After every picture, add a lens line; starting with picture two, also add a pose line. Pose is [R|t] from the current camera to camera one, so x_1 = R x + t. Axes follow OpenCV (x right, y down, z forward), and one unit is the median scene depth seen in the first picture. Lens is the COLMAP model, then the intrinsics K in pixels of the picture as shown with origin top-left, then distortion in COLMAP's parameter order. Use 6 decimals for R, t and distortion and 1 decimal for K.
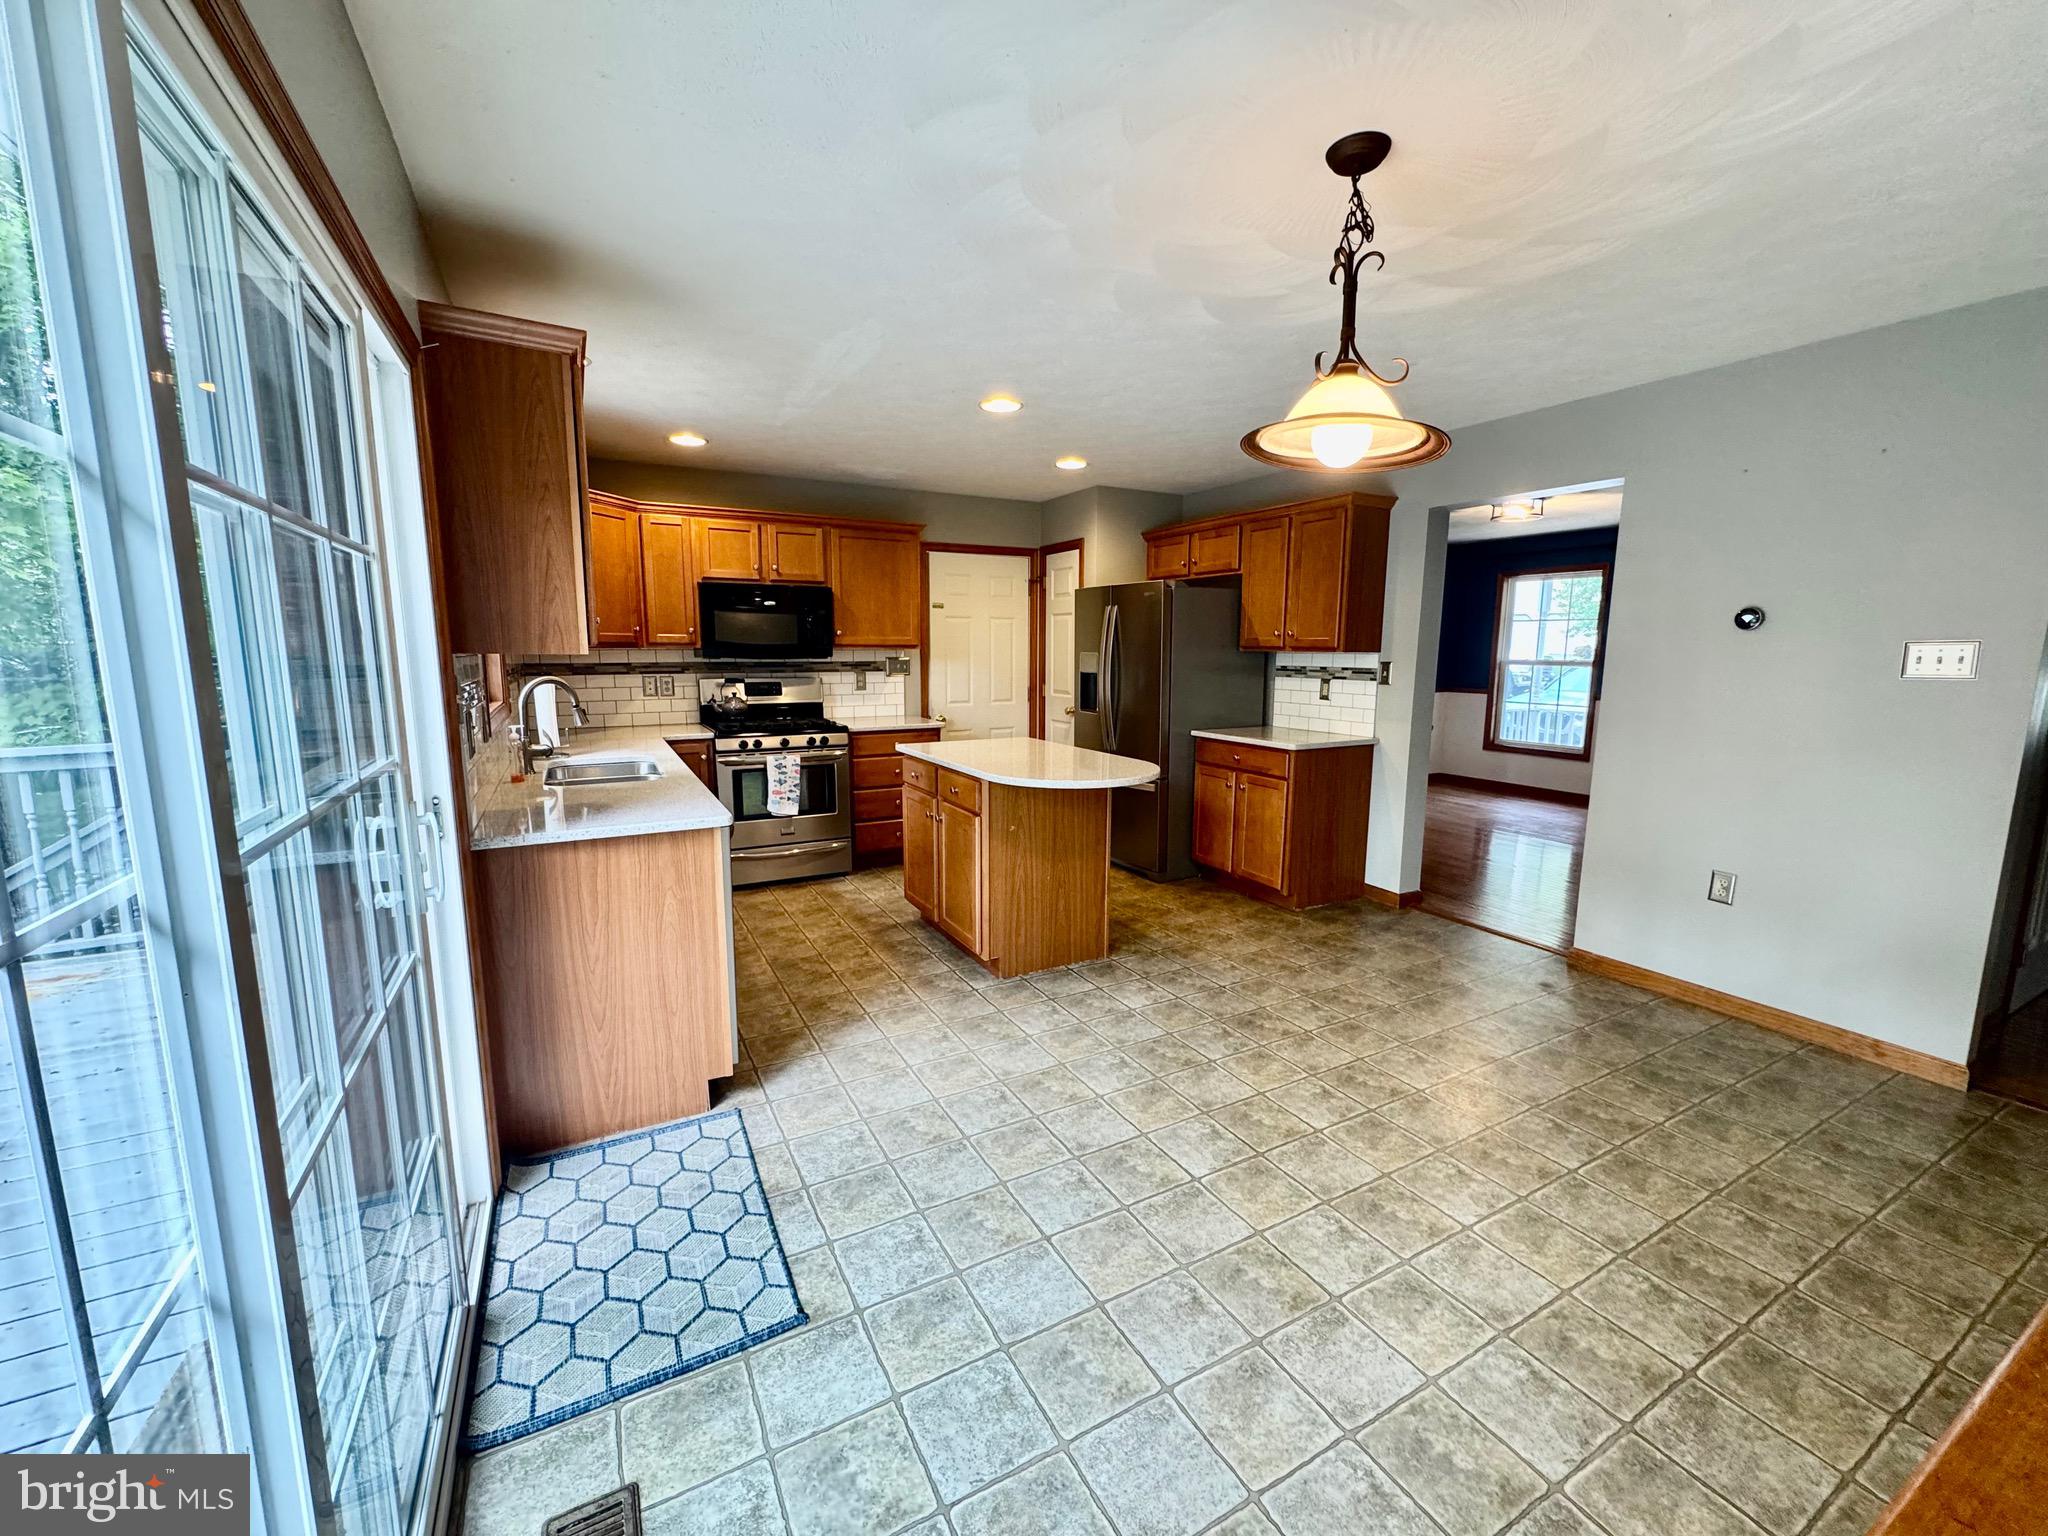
lens RADIAL K [[822.7, 0, 1028.7], [0, 822.7, 768.5], [0, 0, 1]] dist [-0.000213, -0.000577]
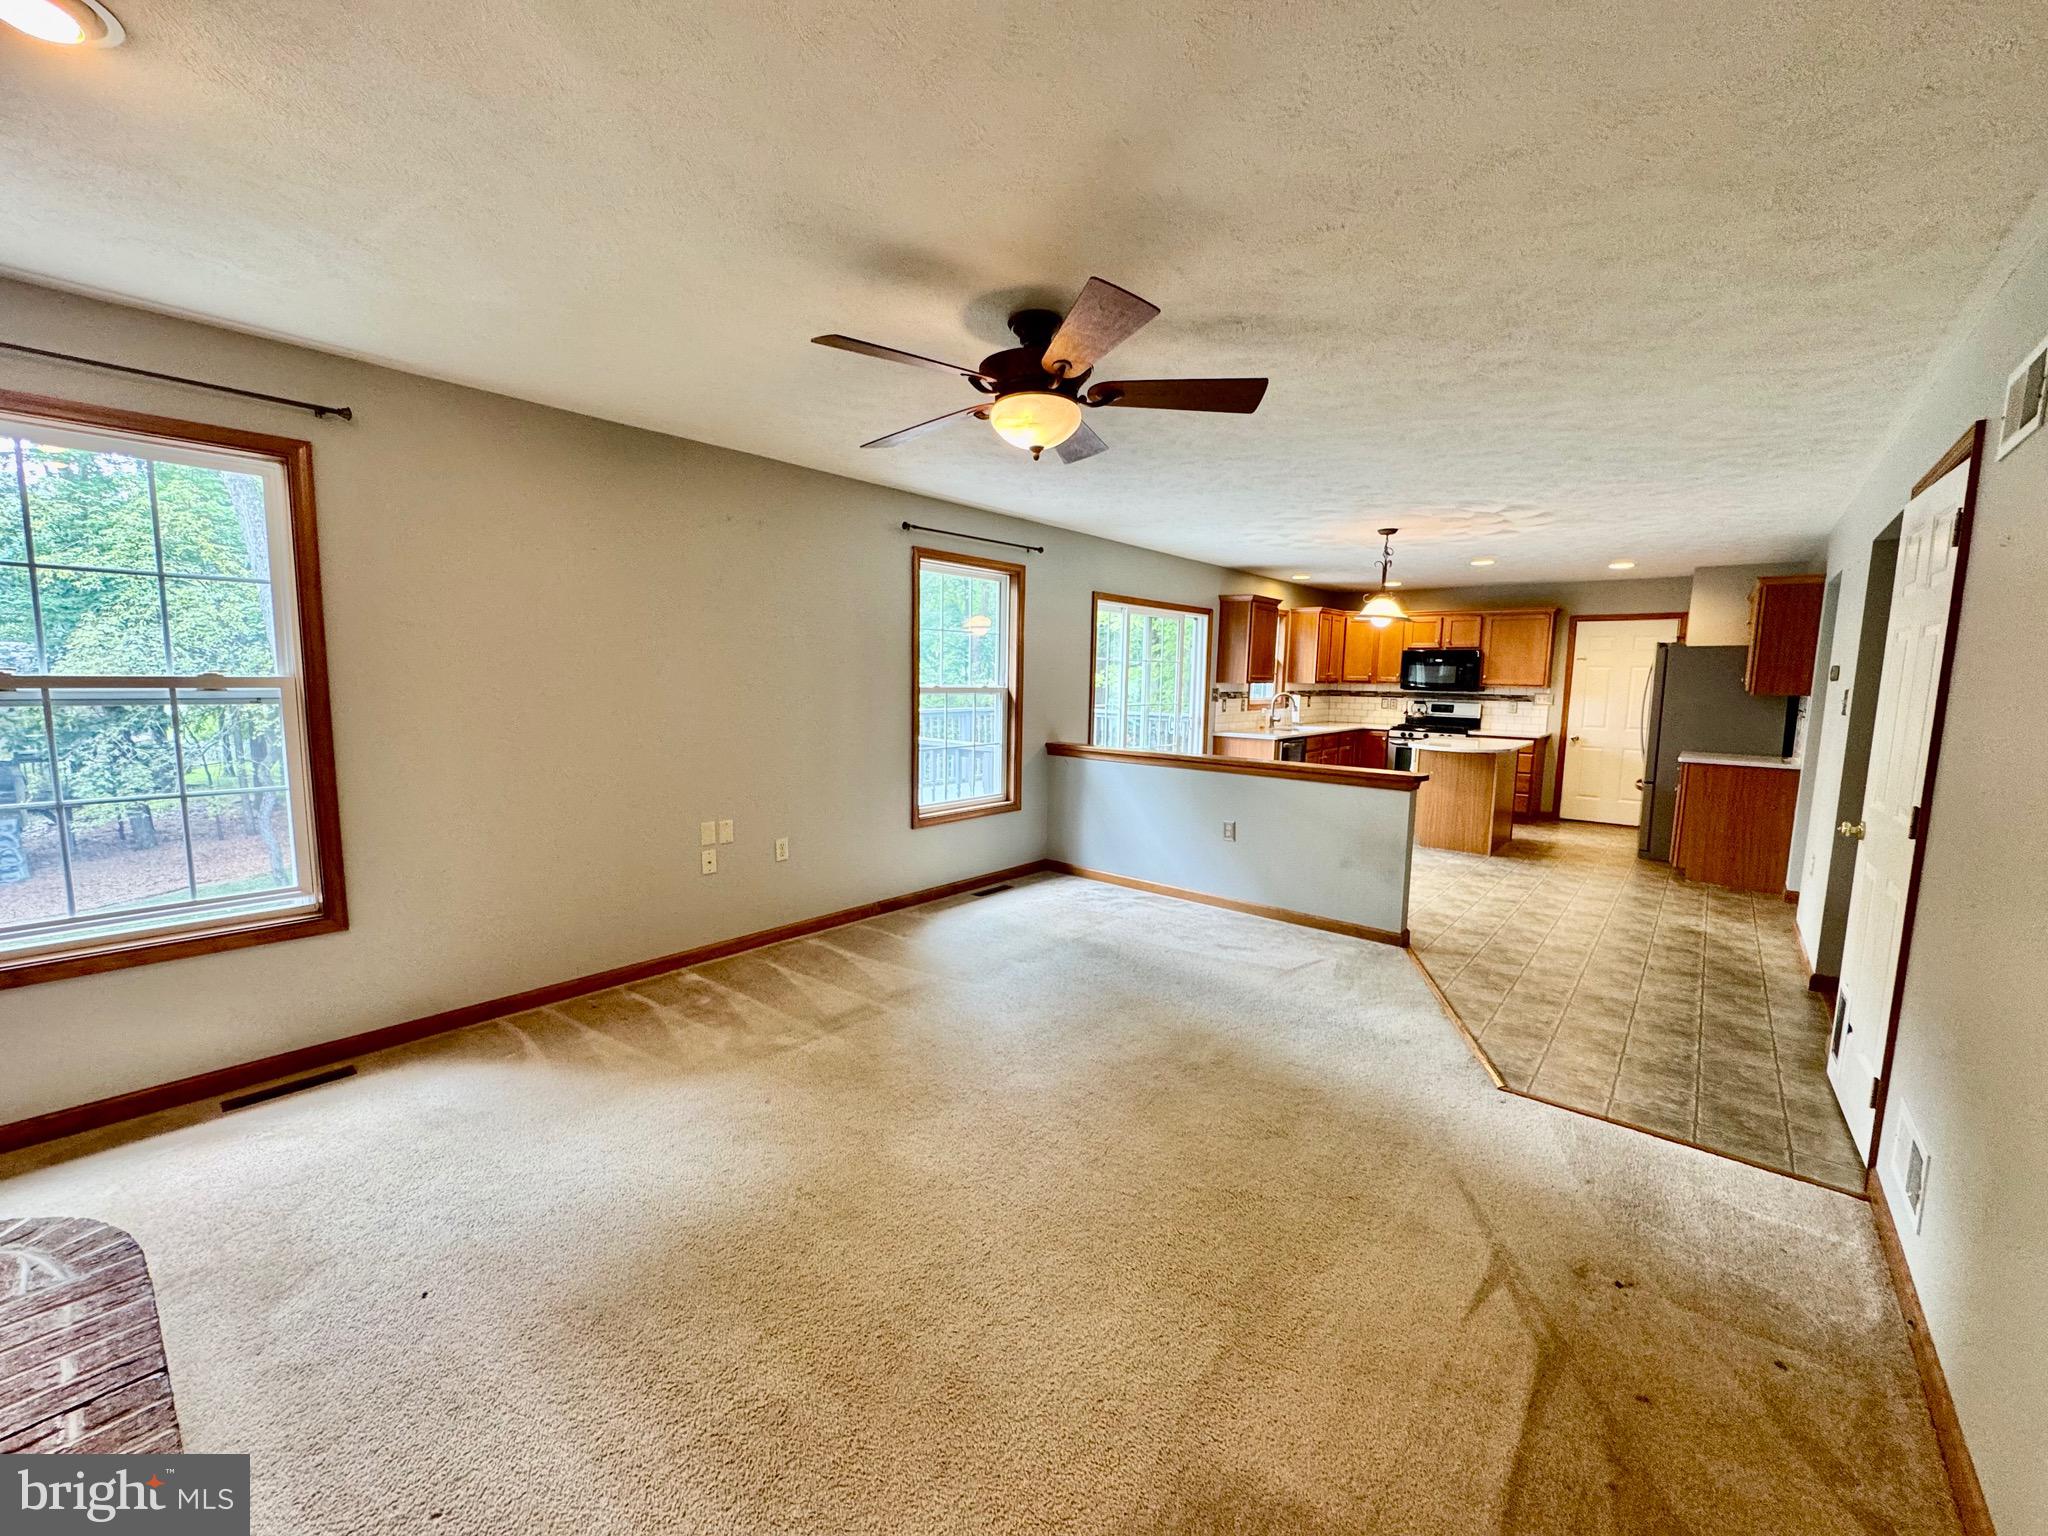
lens RADIAL K [[822.7, 0, 1028.7], [0, 822.7, 768.5], [0, 0, 1]] dist [-0.000213, -0.000577]
pose [[0.368137, 0.110309, -0.923205, 1.071638], [-0.154158, 0.986436, 0.056392, 0.073006], [0.916903, 0.121559, 0.380148, -0.501967]]
